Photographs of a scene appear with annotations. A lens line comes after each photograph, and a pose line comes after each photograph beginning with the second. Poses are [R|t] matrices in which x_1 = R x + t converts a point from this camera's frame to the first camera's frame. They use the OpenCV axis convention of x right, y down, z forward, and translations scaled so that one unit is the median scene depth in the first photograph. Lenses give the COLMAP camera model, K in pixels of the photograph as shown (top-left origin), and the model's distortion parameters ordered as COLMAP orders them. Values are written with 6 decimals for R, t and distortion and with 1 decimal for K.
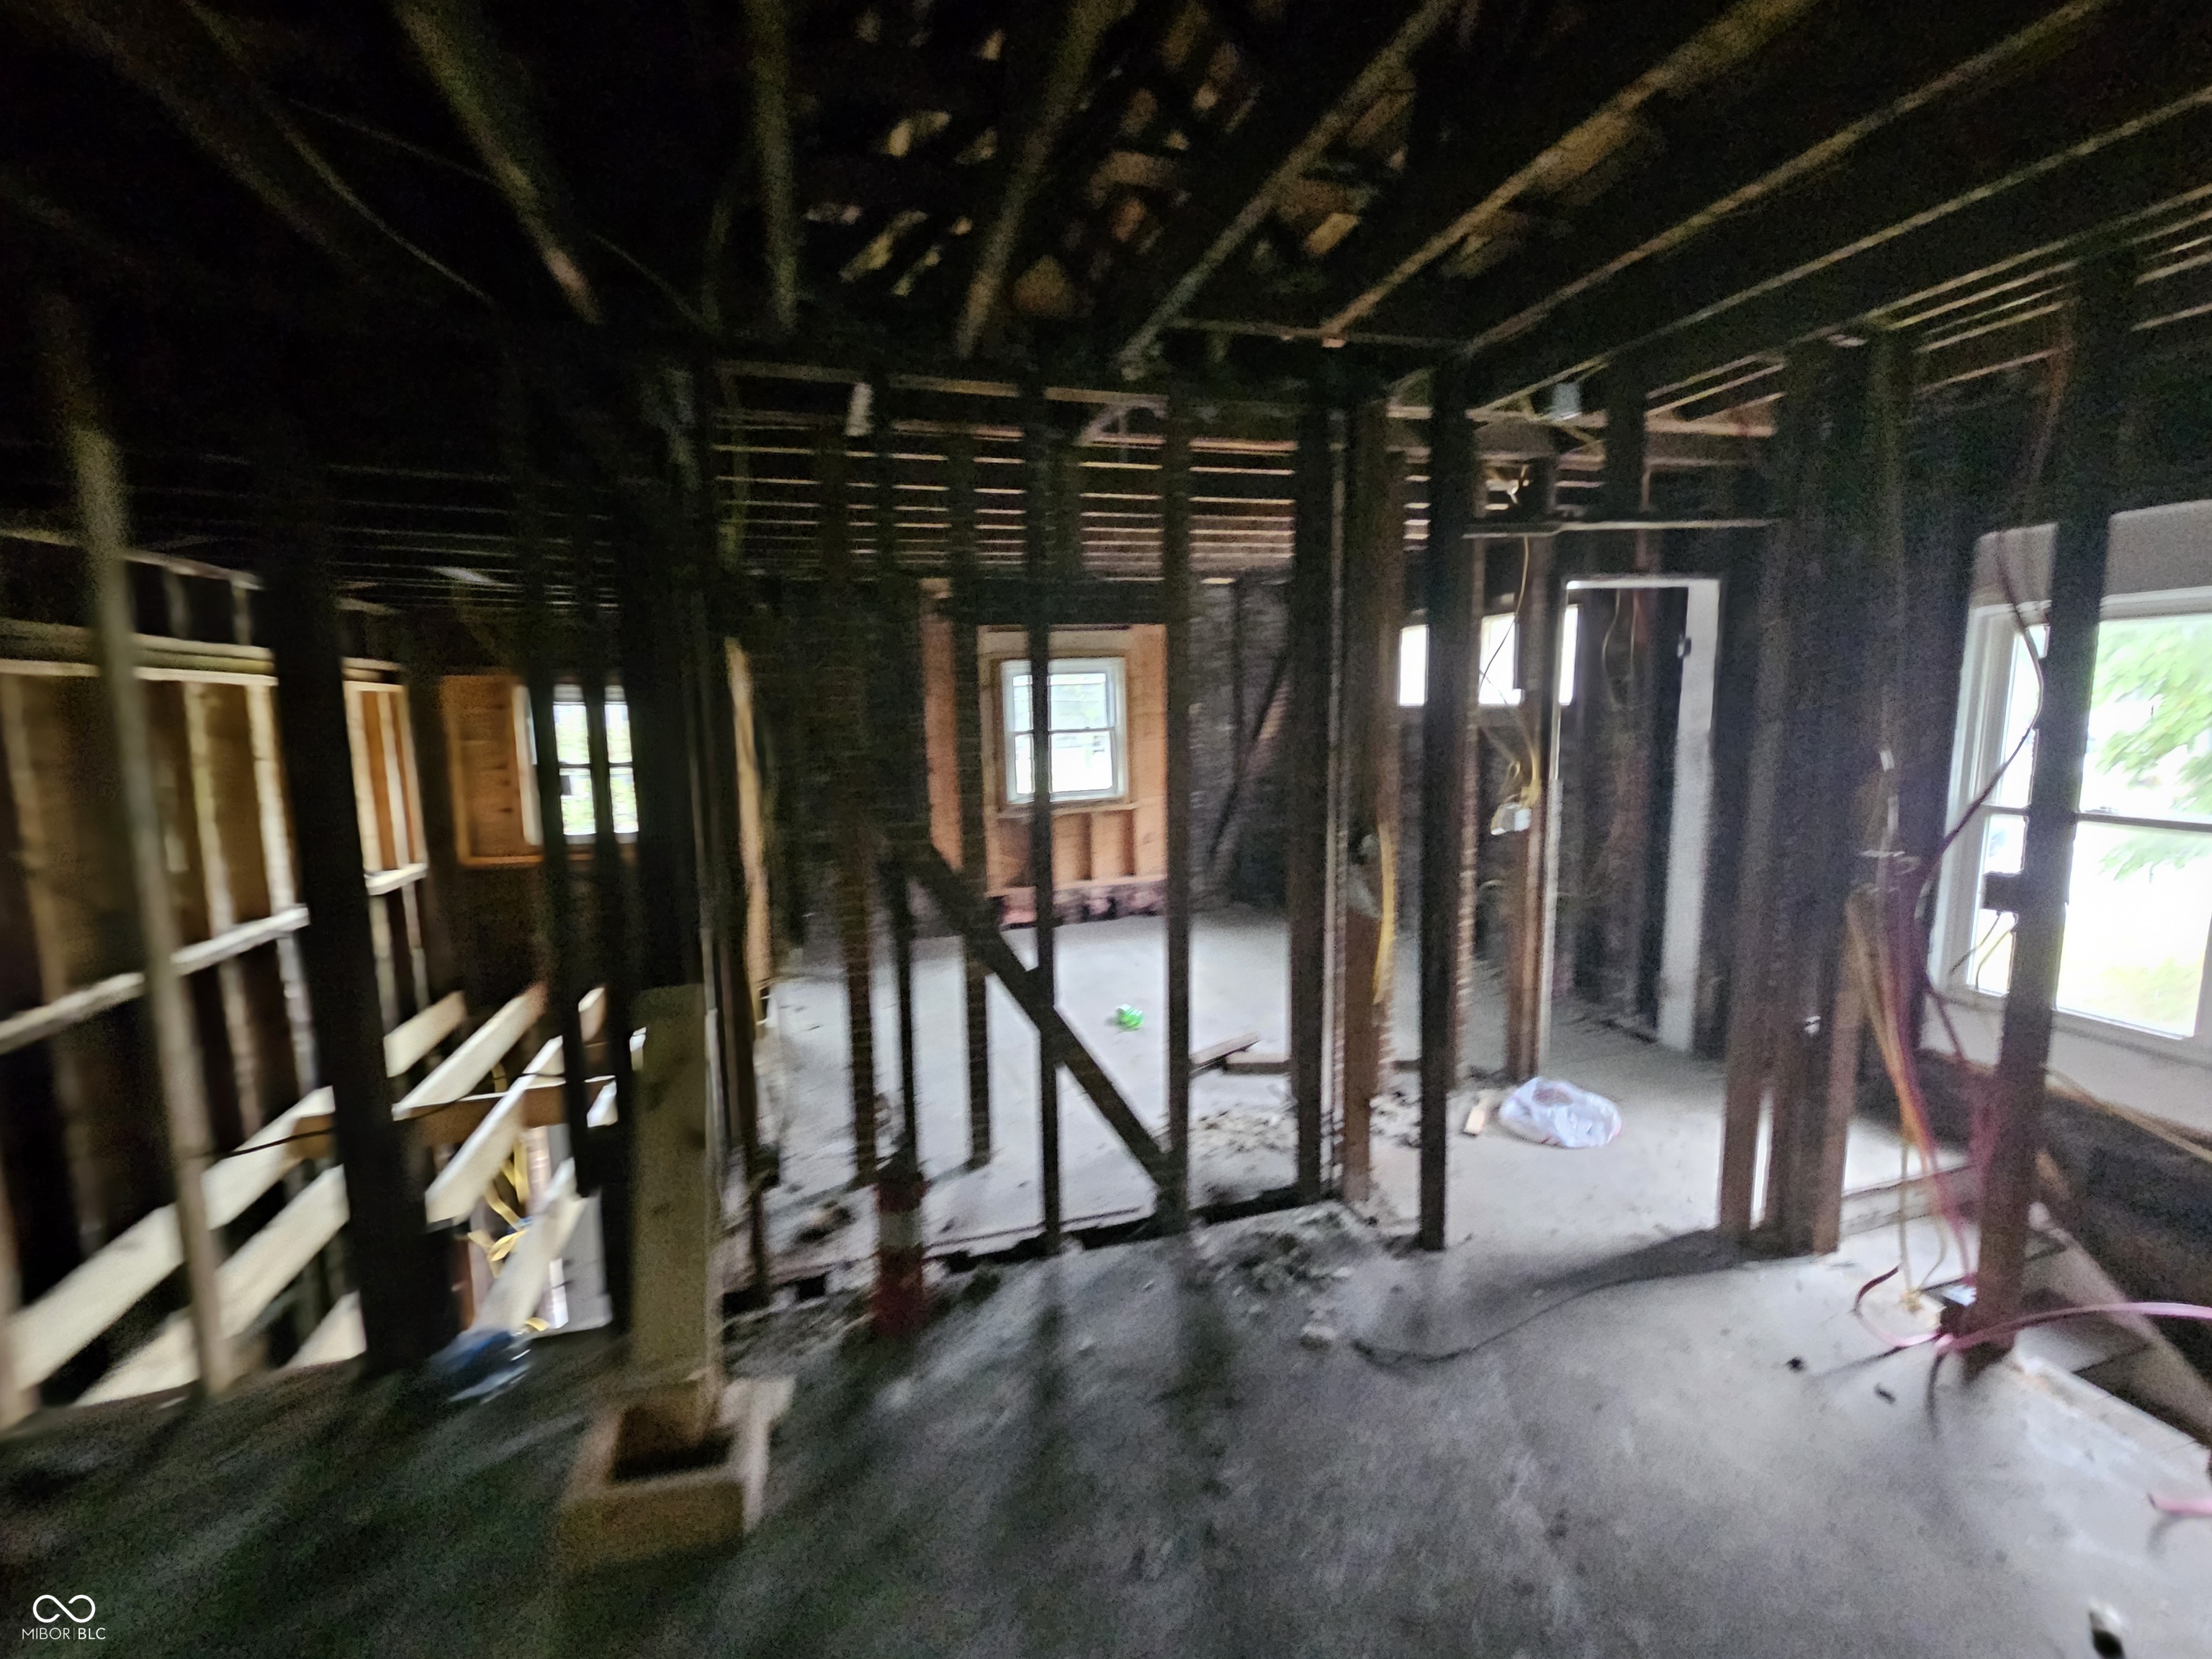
lens RADIAL K [[924.8, 0, 1110.0], [0, 924.8, 832.5], [0, 0, 1]] dist [0.002537, 0.000387]
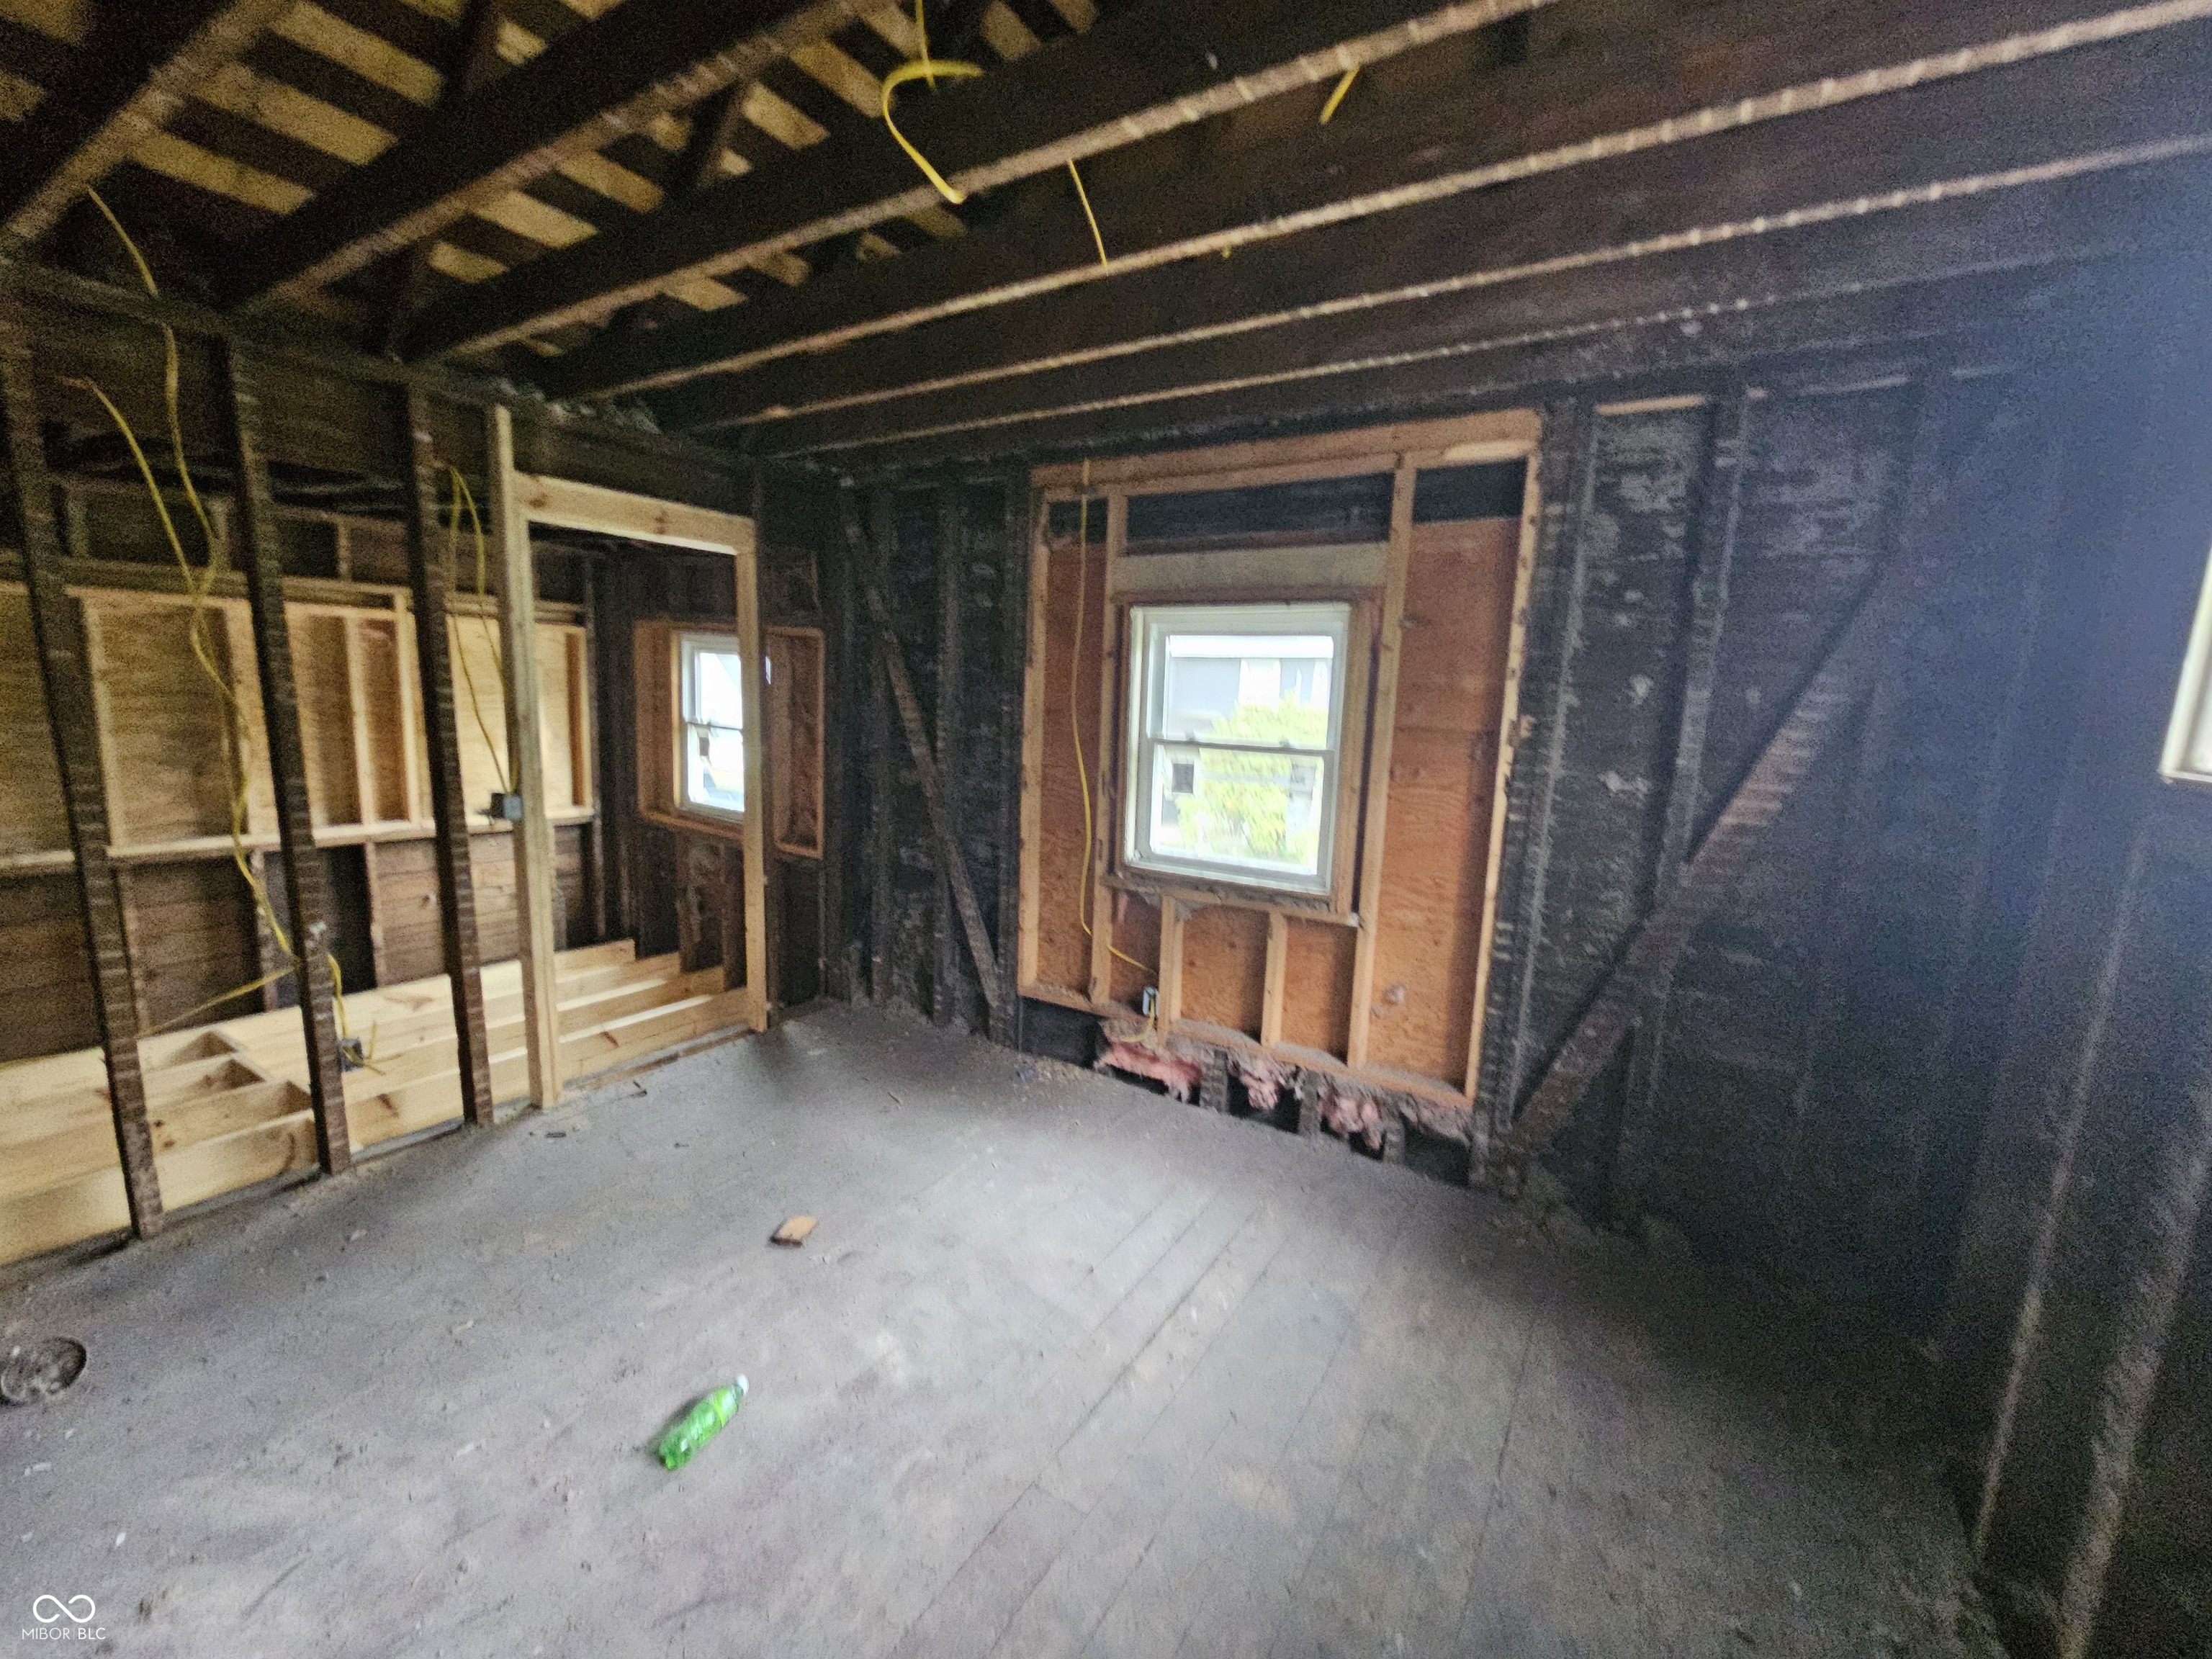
lens RADIAL K [[924.8, 0, 1110.0], [0, 924.8, 832.5], [0, 0, 1]] dist [0.002537, 0.000387]
pose [[0.662089, 0.175210, -0.728656, 0.645694], [-0.163524, 0.982634, 0.087696, -0.216773], [0.731367, 0.061091, 0.679242, 1.348900]]
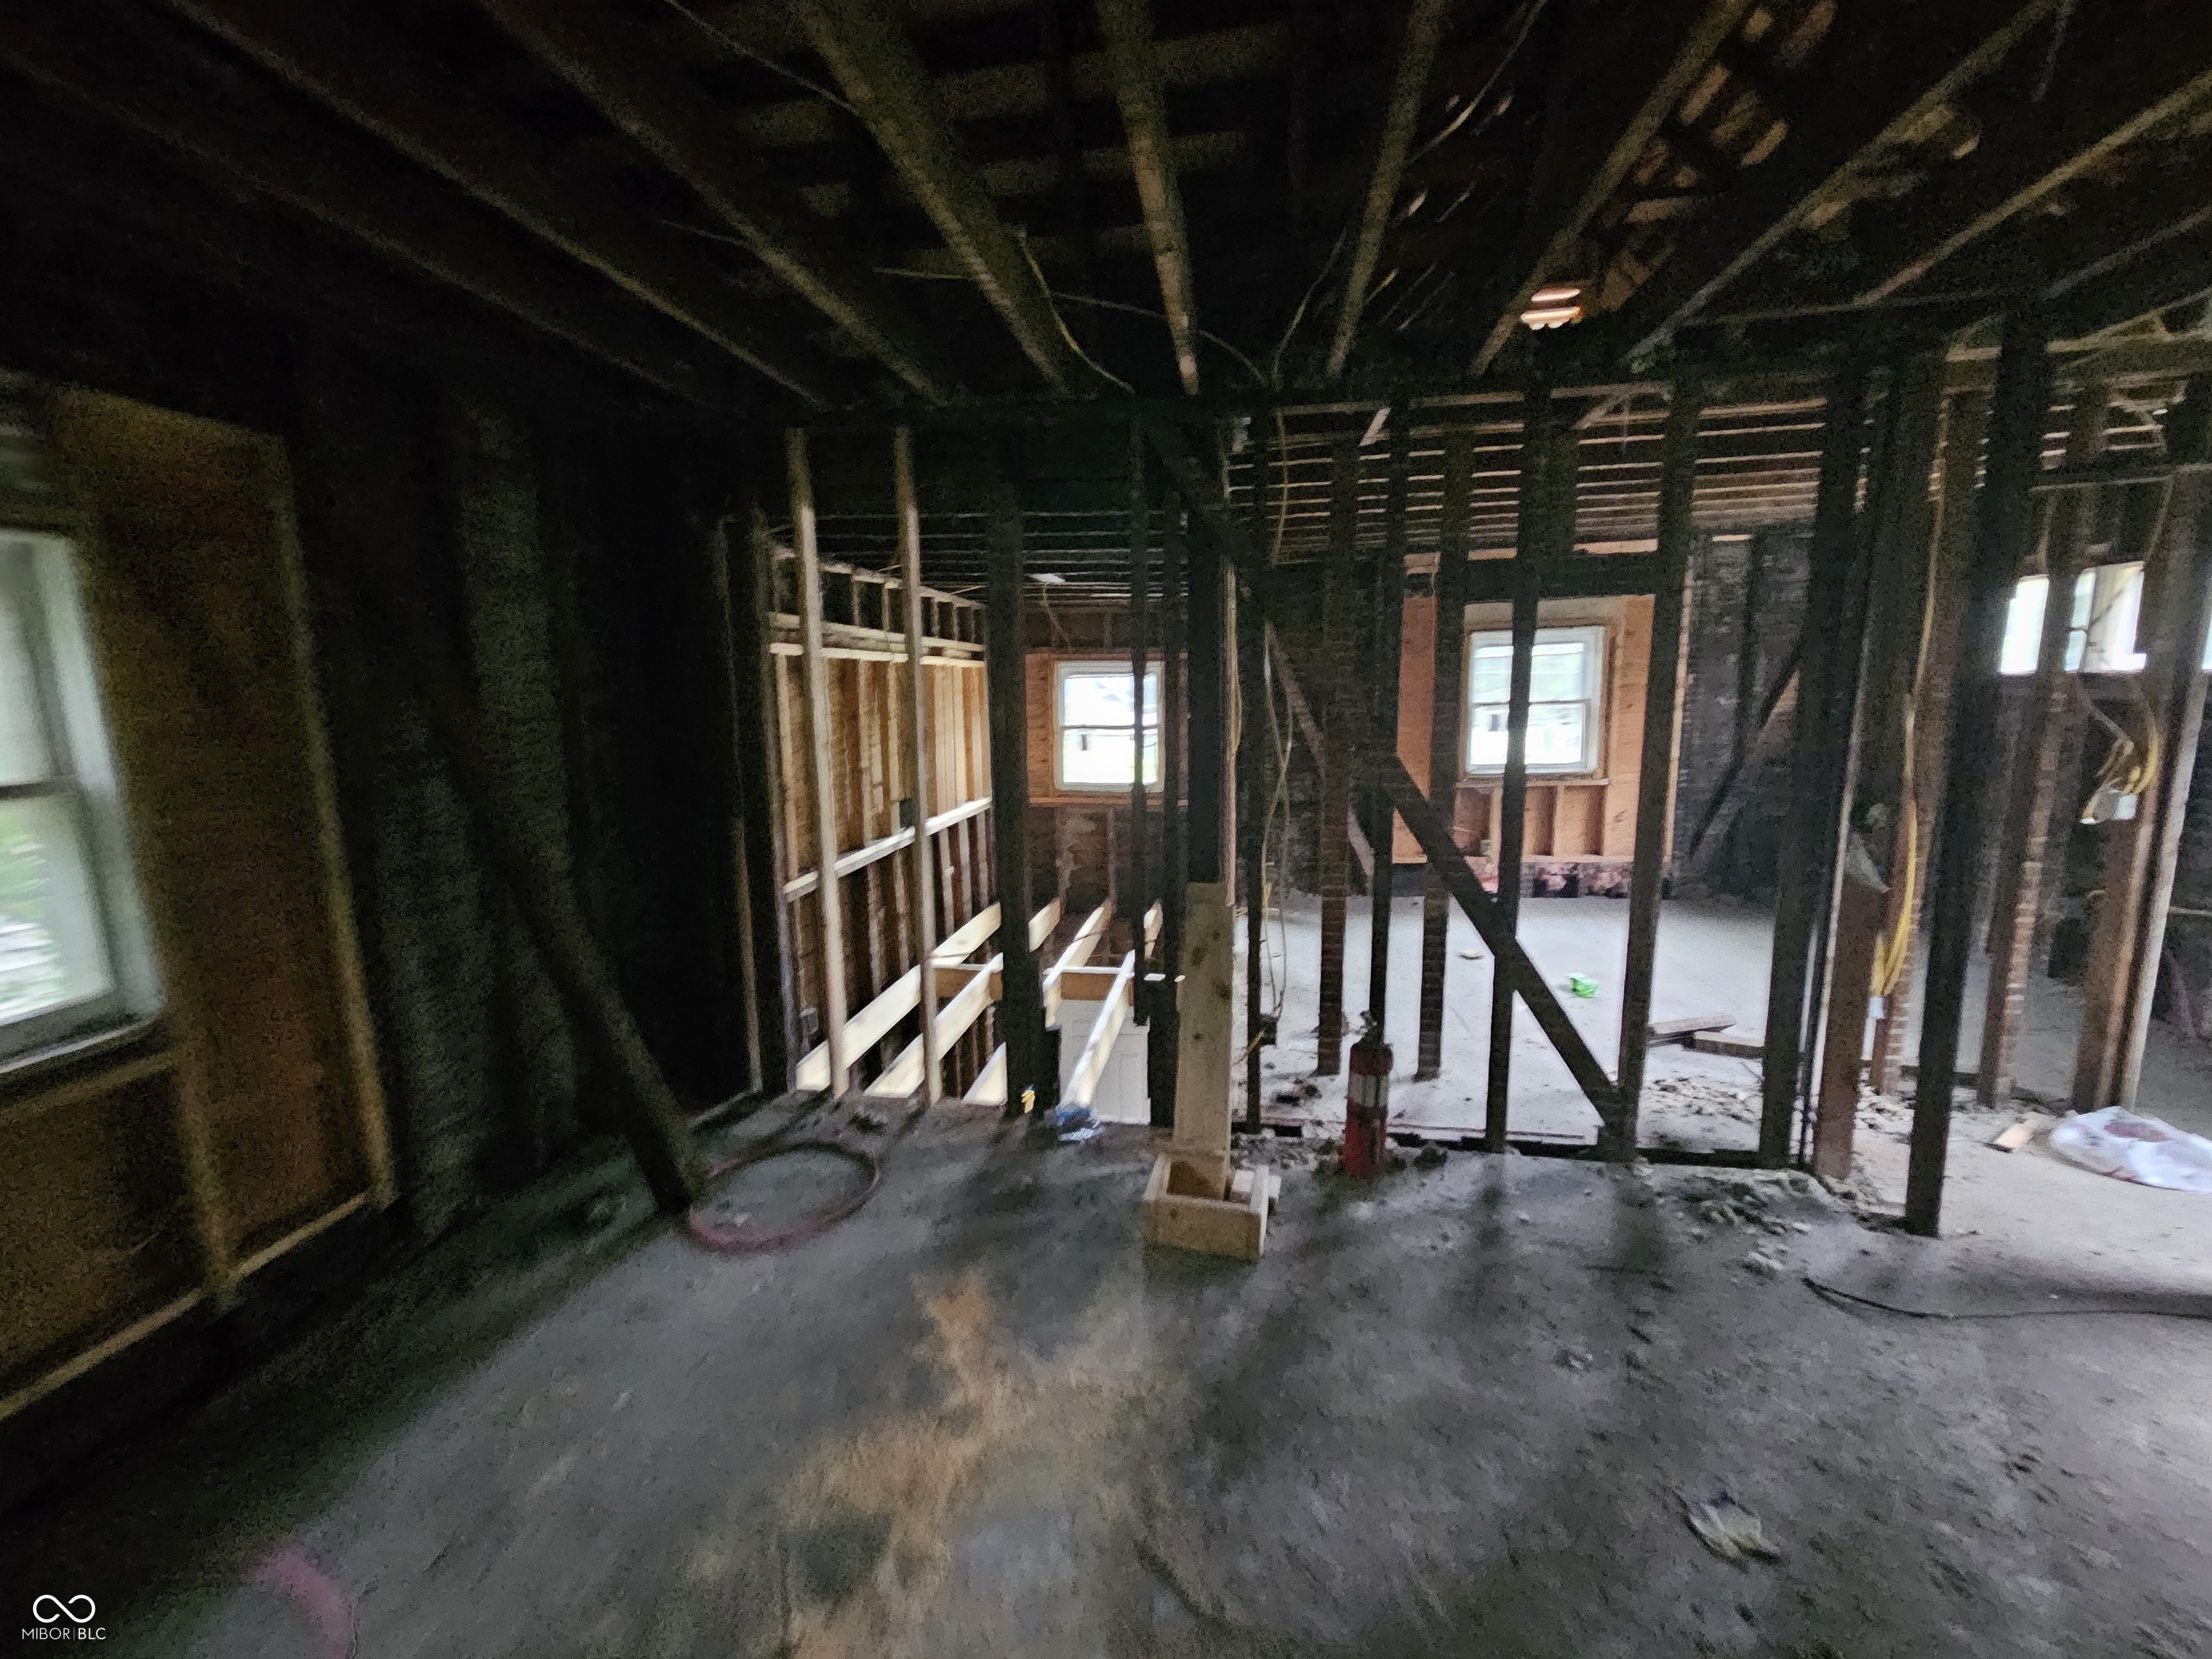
lens RADIAL K [[942.8, 0, 1097.8], [0, 942.8, 834.0], [0, 0, 1]] dist [0.004117, 0.001214]
pose [[0.892360, 0.072572, -0.445452, -0.008175], [-0.061492, 0.997334, 0.039299, 0.043782], [0.447116, -0.007677, 0.894443, -0.254389]]
